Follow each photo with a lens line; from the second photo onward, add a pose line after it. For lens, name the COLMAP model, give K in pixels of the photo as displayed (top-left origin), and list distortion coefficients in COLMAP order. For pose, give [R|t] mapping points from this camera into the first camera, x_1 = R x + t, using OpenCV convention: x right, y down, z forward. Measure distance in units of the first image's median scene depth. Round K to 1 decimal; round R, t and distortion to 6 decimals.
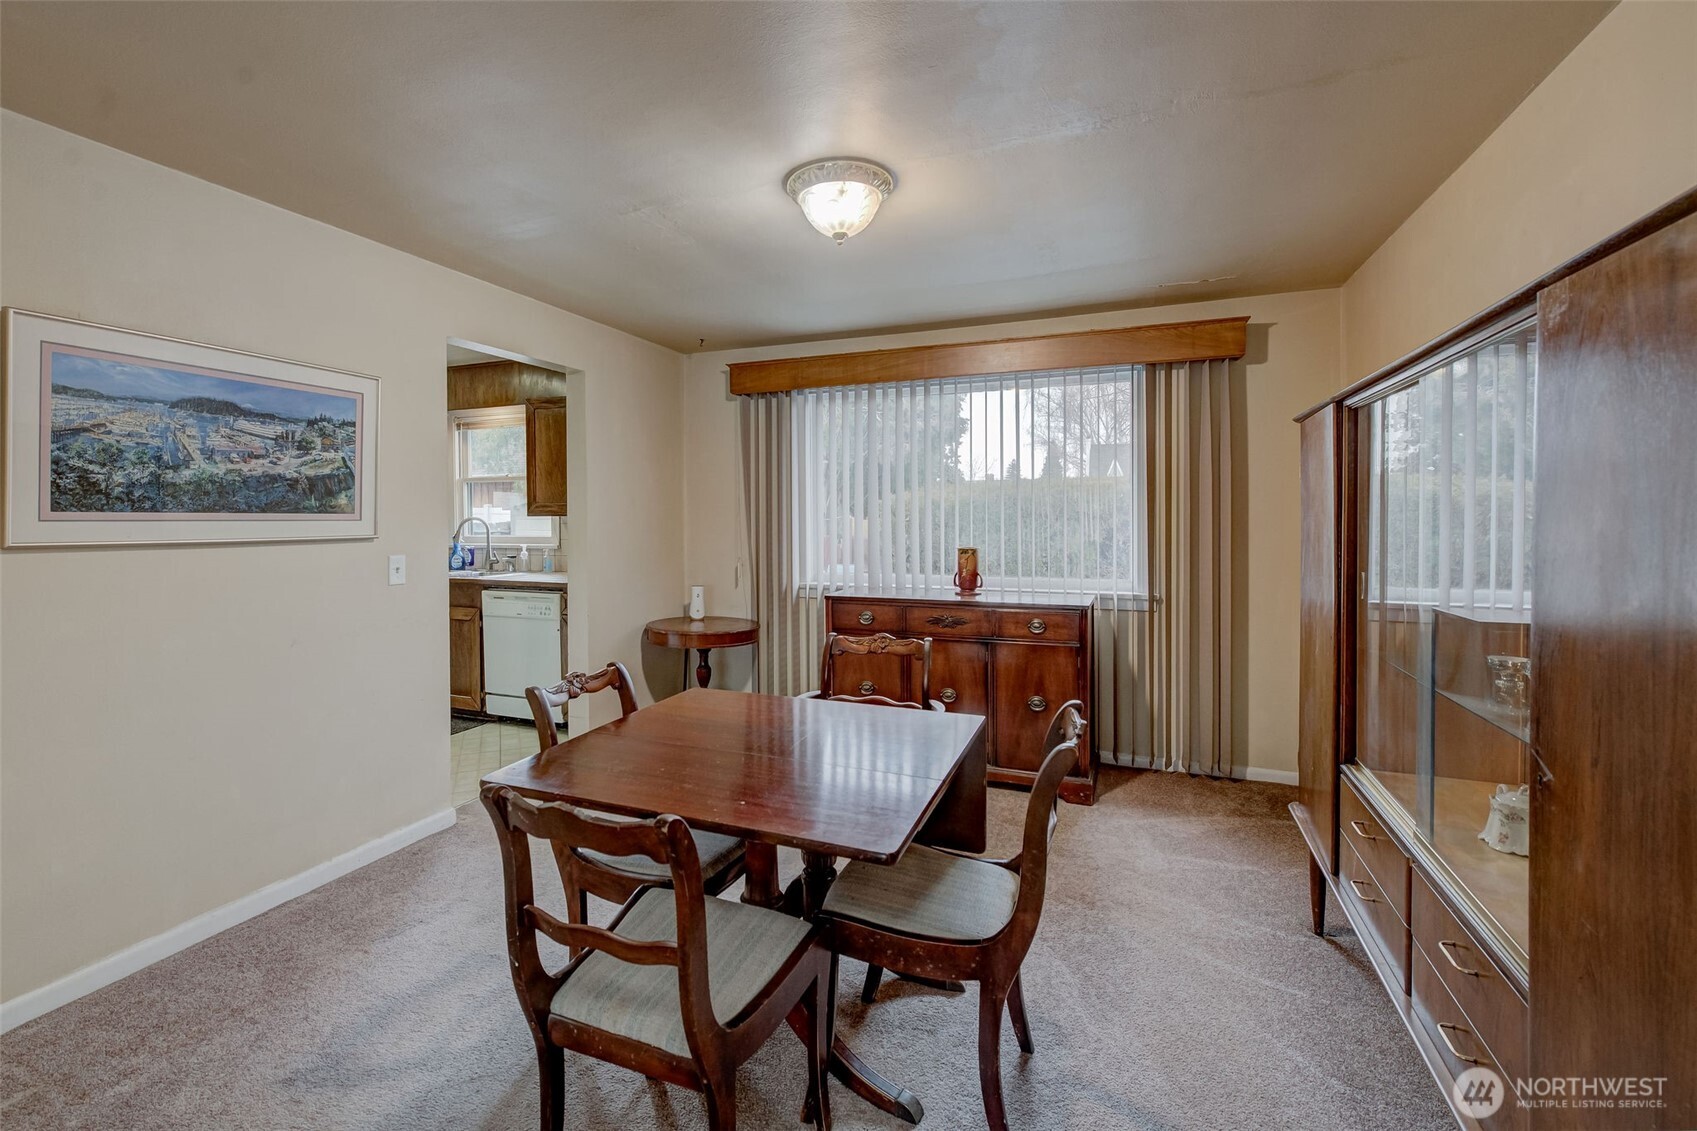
lens RADIAL K [[760.7, 0, 802.4], [0, 760.7, 521.3], [0, 0, 1]] dist [0.000085, -0.000168]
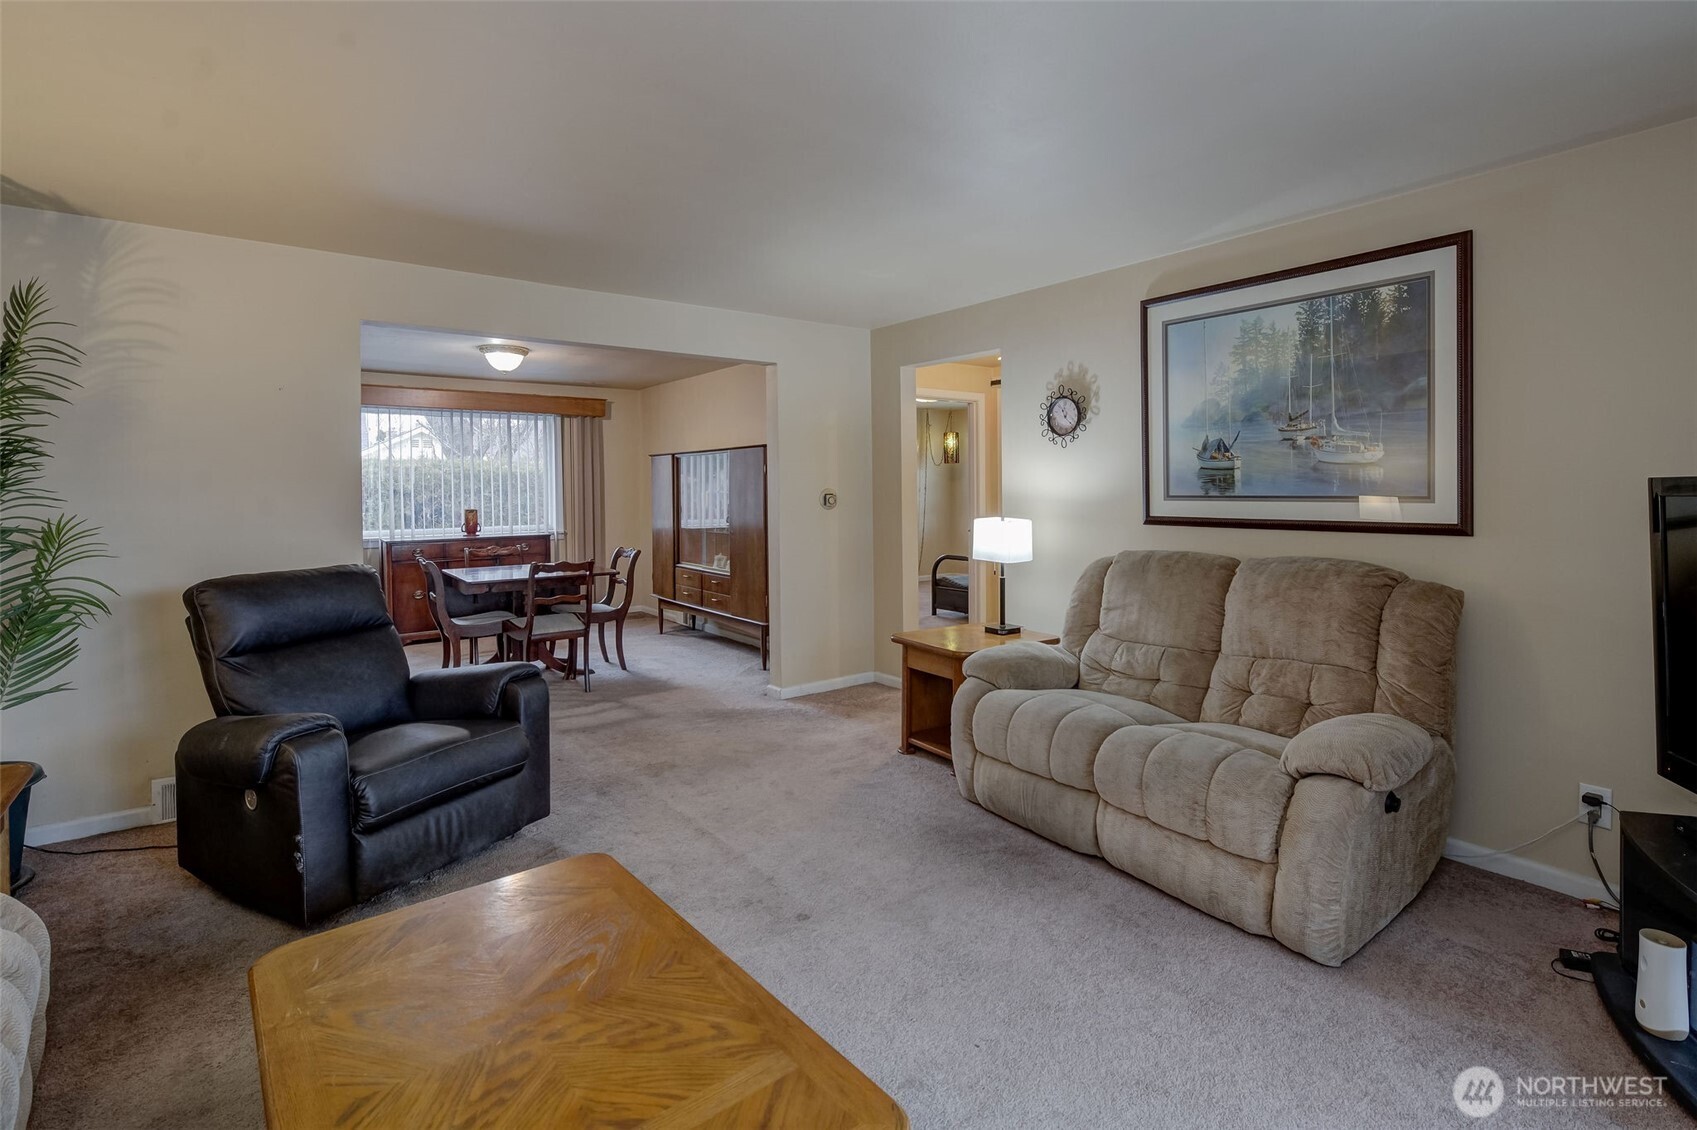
lens RADIAL K [[824.7, 0, 900.7], [0, 824.7, 490.7], [0, 0, 1]] dist [-0.000412, -0.000329]
pose [[0.481972, -0.006281, 0.876164, -0.993532], [0.013459, 0.999909, -0.000236, 0.005675], [-0.876083, 0.011905, 0.482012, -0.808397]]
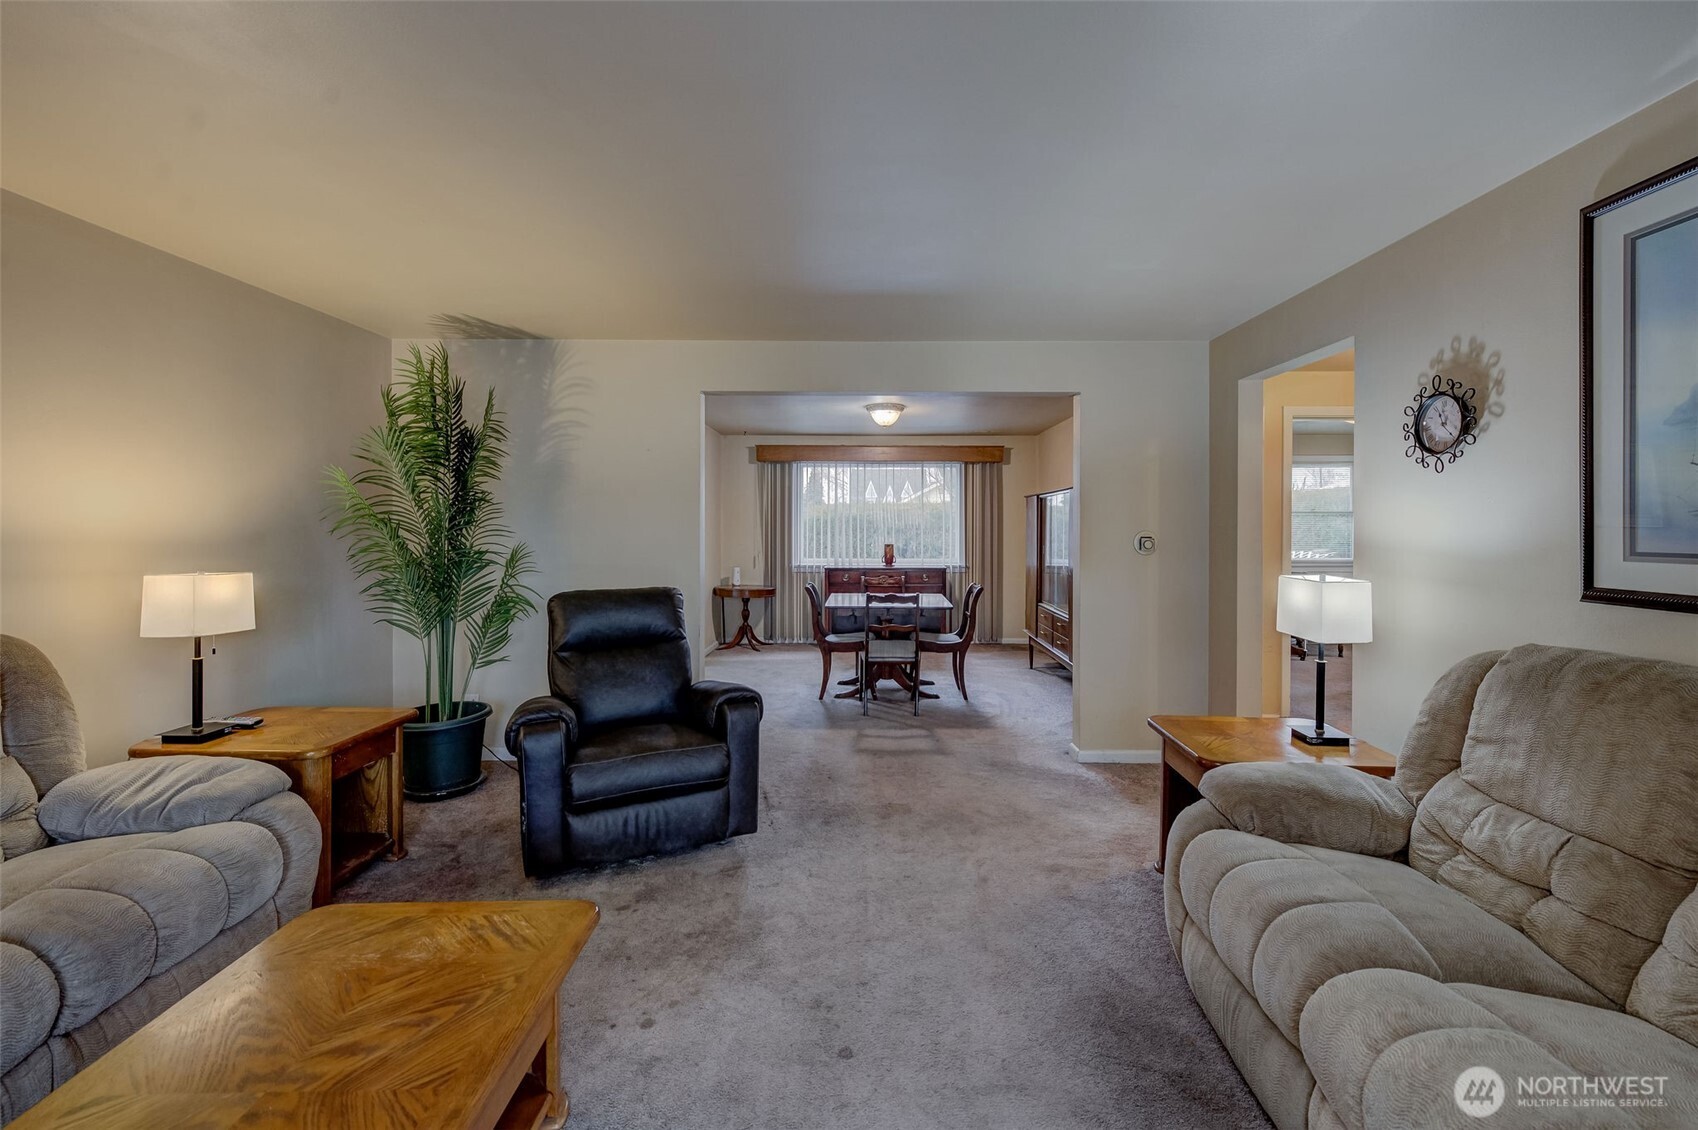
lens RADIAL K [[728.2, 0, 854.4], [0, 728.2, 530.7], [0, 0, 1]] dist [-0.001709, -0.000900]
pose [[0.929317, 0.002476, 0.369275, -0.631331], [-0.001518, 0.999995, -0.002885, 0.003839], [-0.369281, 0.002121, 0.929316, -0.863997]]
